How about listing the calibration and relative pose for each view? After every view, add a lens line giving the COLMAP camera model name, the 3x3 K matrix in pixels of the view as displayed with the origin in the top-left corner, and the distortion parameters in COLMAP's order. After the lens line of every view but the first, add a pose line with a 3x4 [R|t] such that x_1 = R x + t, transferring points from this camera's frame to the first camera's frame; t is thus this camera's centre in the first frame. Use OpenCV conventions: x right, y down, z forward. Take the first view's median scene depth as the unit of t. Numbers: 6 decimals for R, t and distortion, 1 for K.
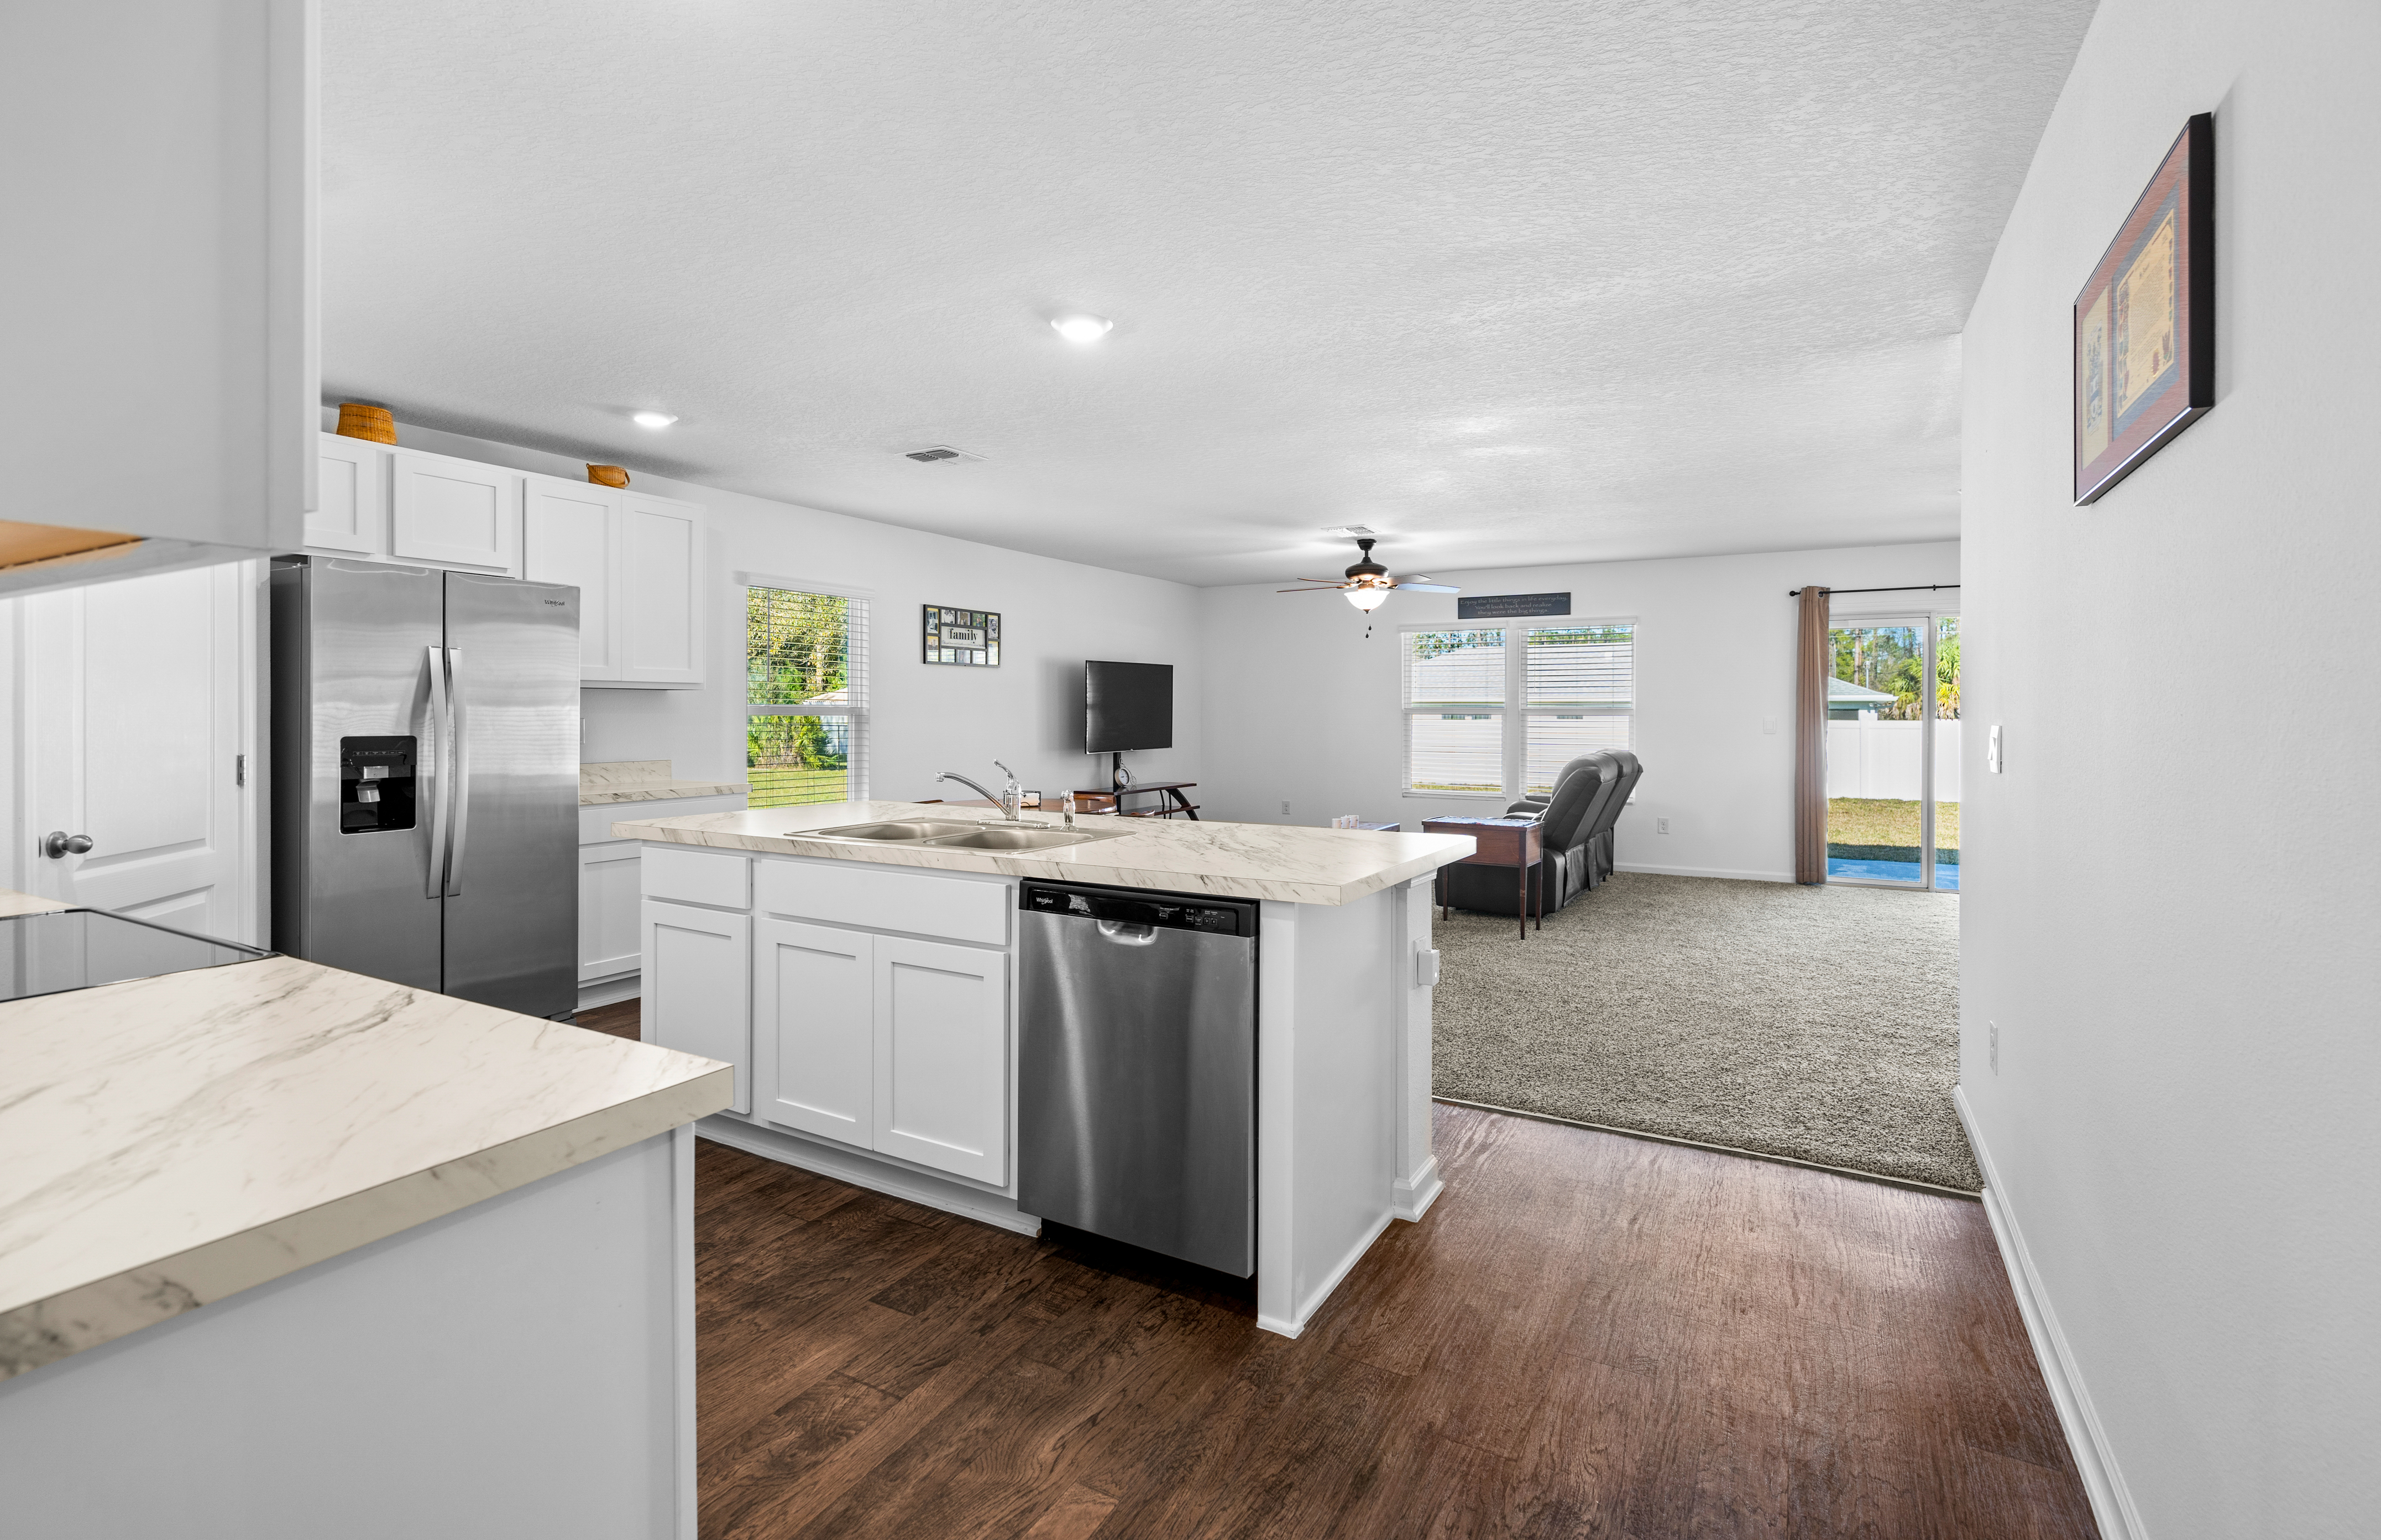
lens RADIAL K [[1093.1, 0, 1197.4], [0, 1093.1, 702.2], [0, 0, 1]] dist [0.005503, 0.000303]
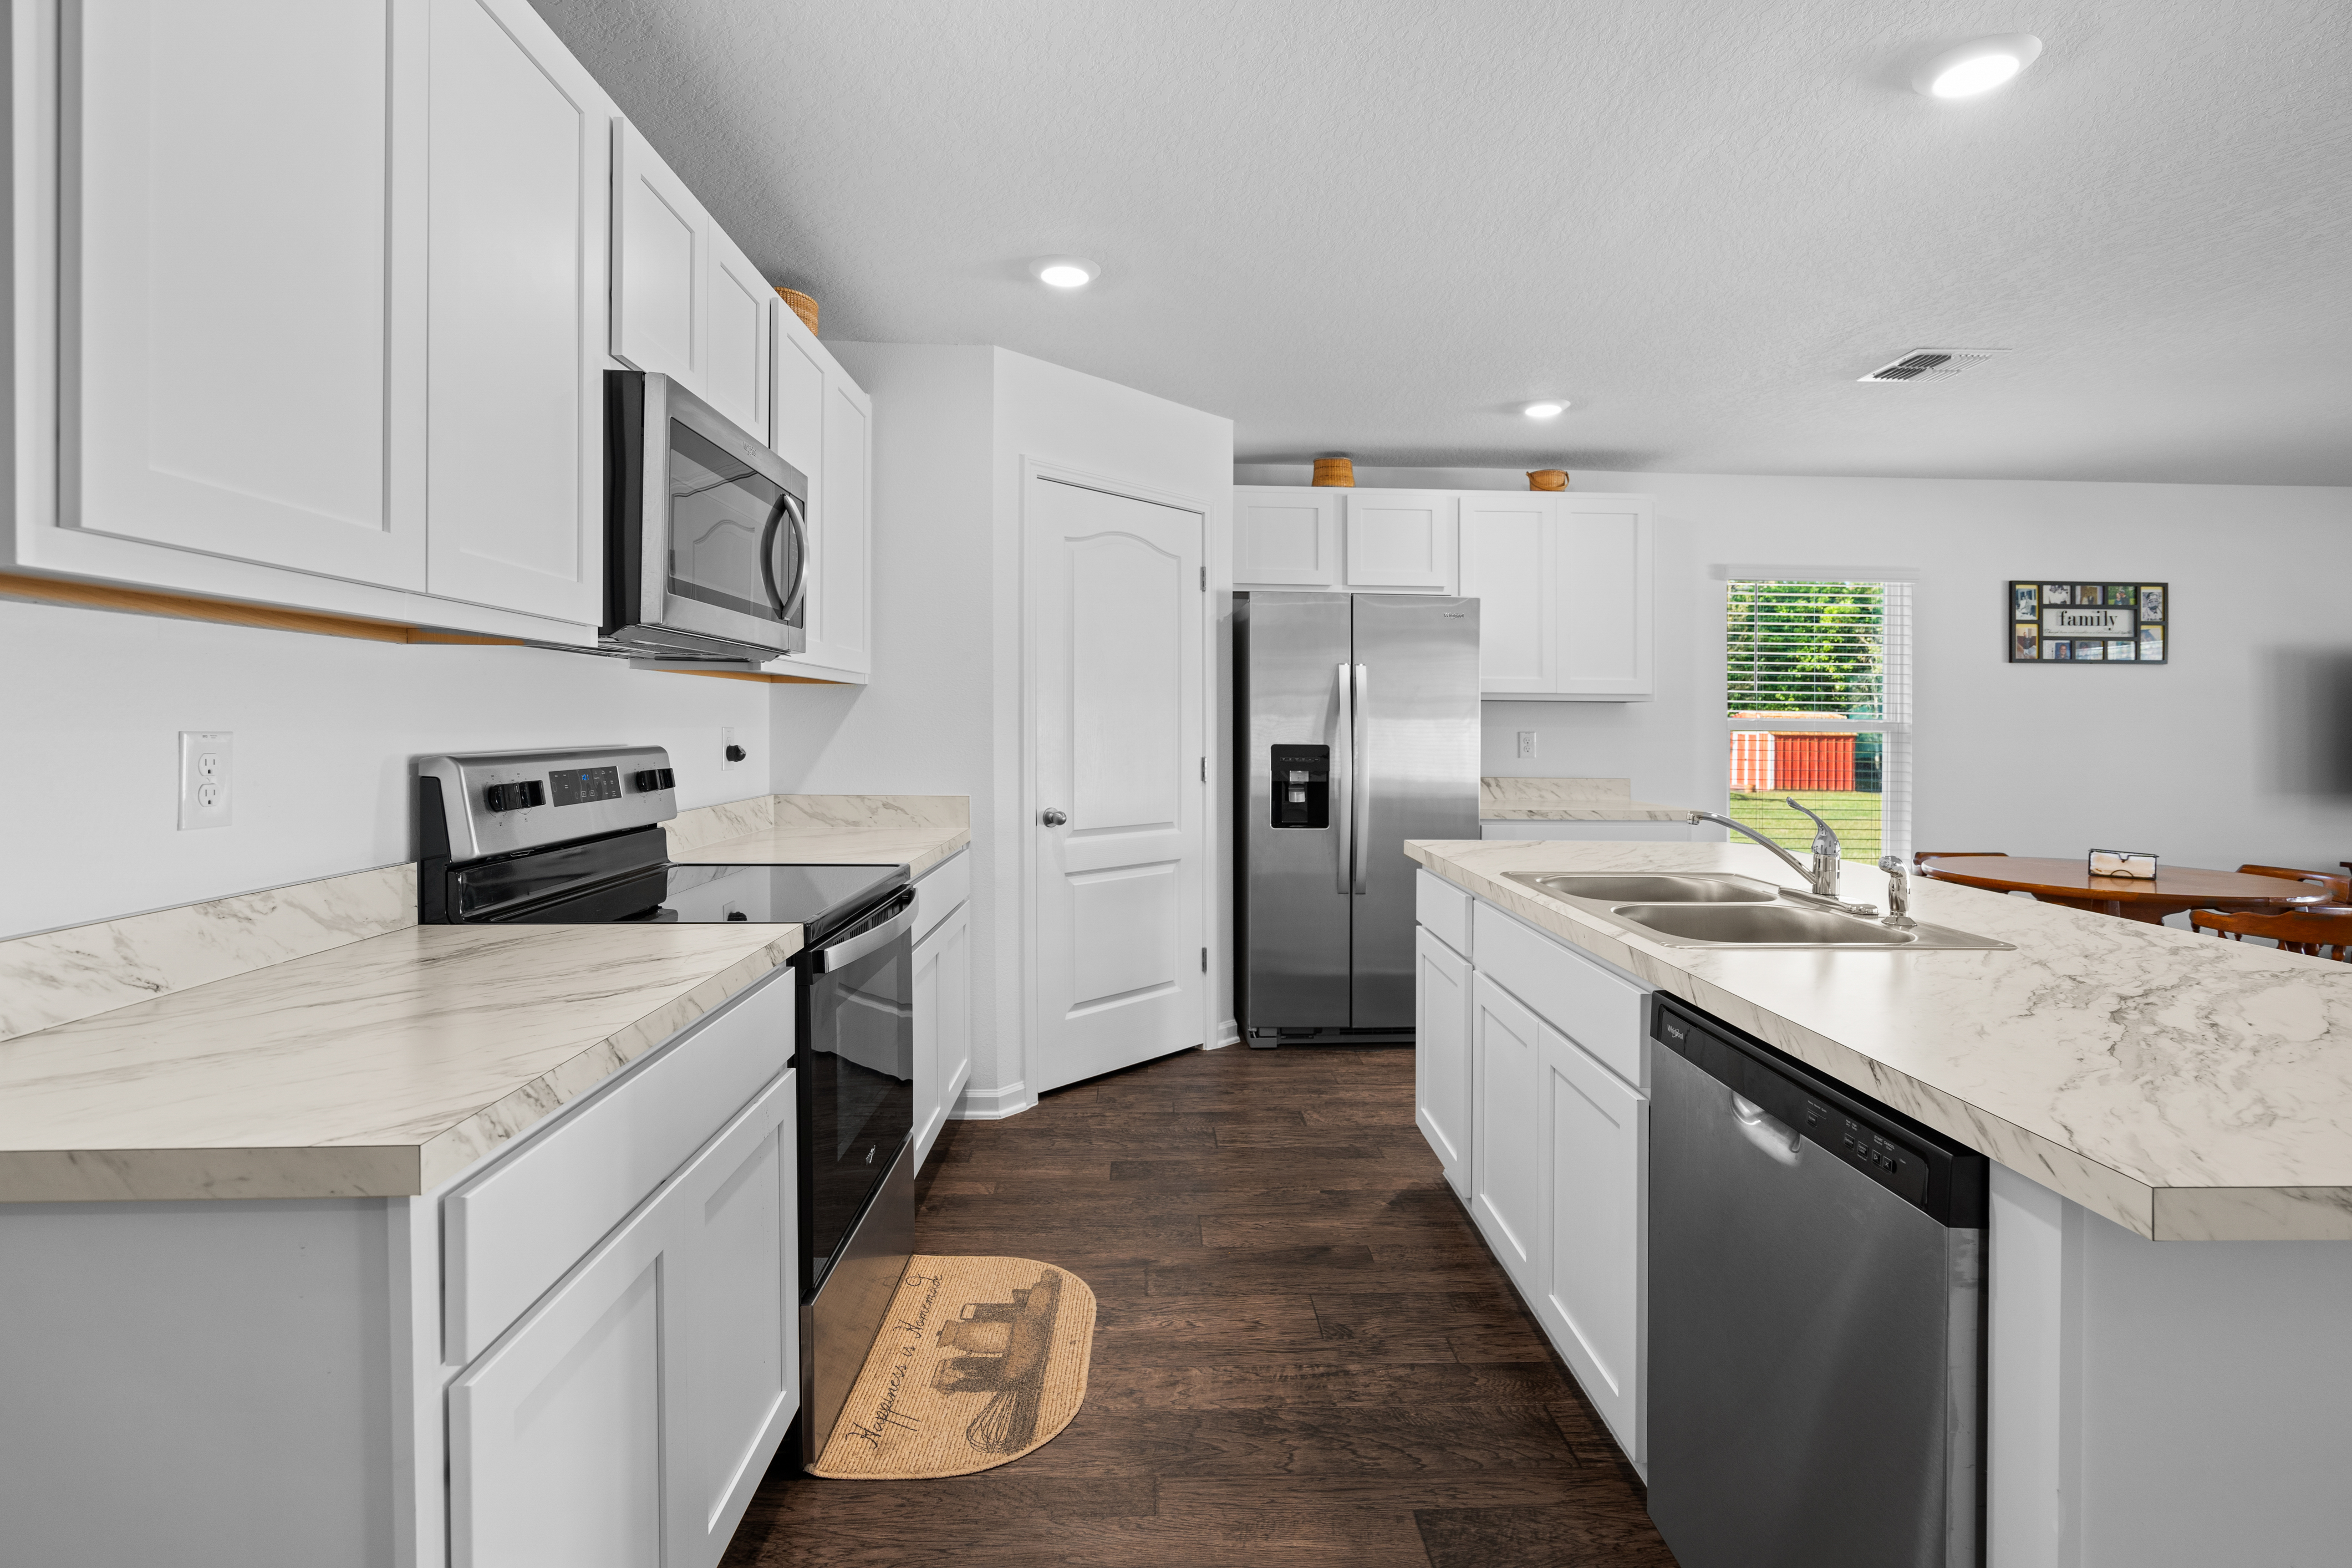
lens RADIAL K [[1097.6, 0, 1186.2], [0, 1097.6, 723.4], [0, 0, 1]] dist [-0.000361, 0.000156]
pose [[0.523931, 0.003307, -0.851755, 0.139994], [-0.000647, 0.999994, 0.003485, 0.004493], [0.851761, -0.001275, 0.523929, 0.264701]]
